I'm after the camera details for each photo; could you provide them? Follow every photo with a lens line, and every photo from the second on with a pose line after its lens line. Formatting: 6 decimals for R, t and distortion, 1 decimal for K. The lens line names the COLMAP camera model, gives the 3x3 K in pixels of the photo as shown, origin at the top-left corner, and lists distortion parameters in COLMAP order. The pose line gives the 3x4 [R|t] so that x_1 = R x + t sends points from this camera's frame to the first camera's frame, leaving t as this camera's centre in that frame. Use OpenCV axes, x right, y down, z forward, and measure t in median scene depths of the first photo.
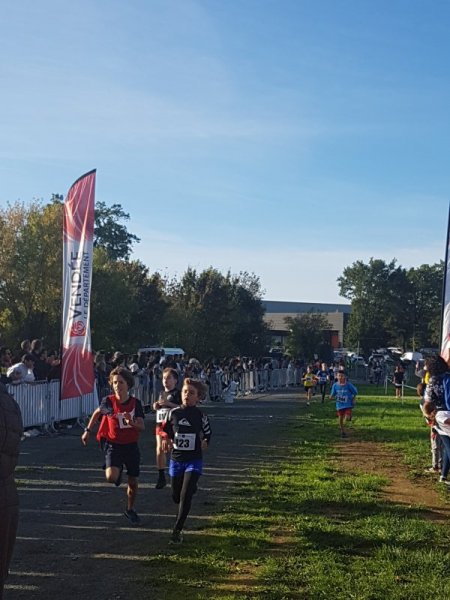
lens RADIAL K [[442.4, 0, 225.0], [0, 442.4, 300.0], [0, 0, 1]] dist [0.008769, -0.004387]
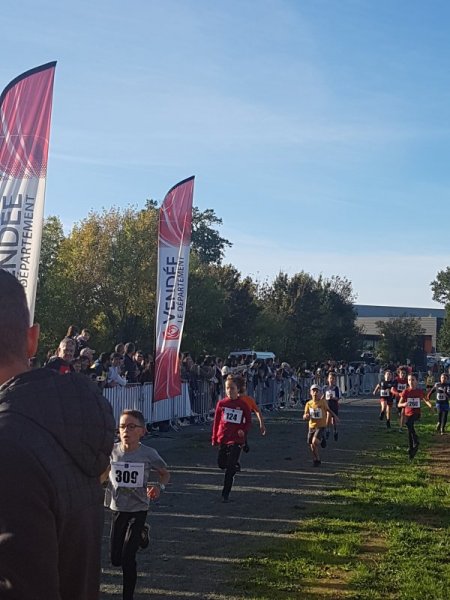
lens RADIAL K [[442.4, 0, 225.0], [0, 442.4, 300.0], [0, 0, 1]] dist [0.008769, -0.004387]
pose [[0.999330, 0.001576, -0.036556, -0.169762], [-0.001653, 0.999997, -0.002061, -0.007060], [0.036552, 0.002120, 0.999329, -0.007651]]
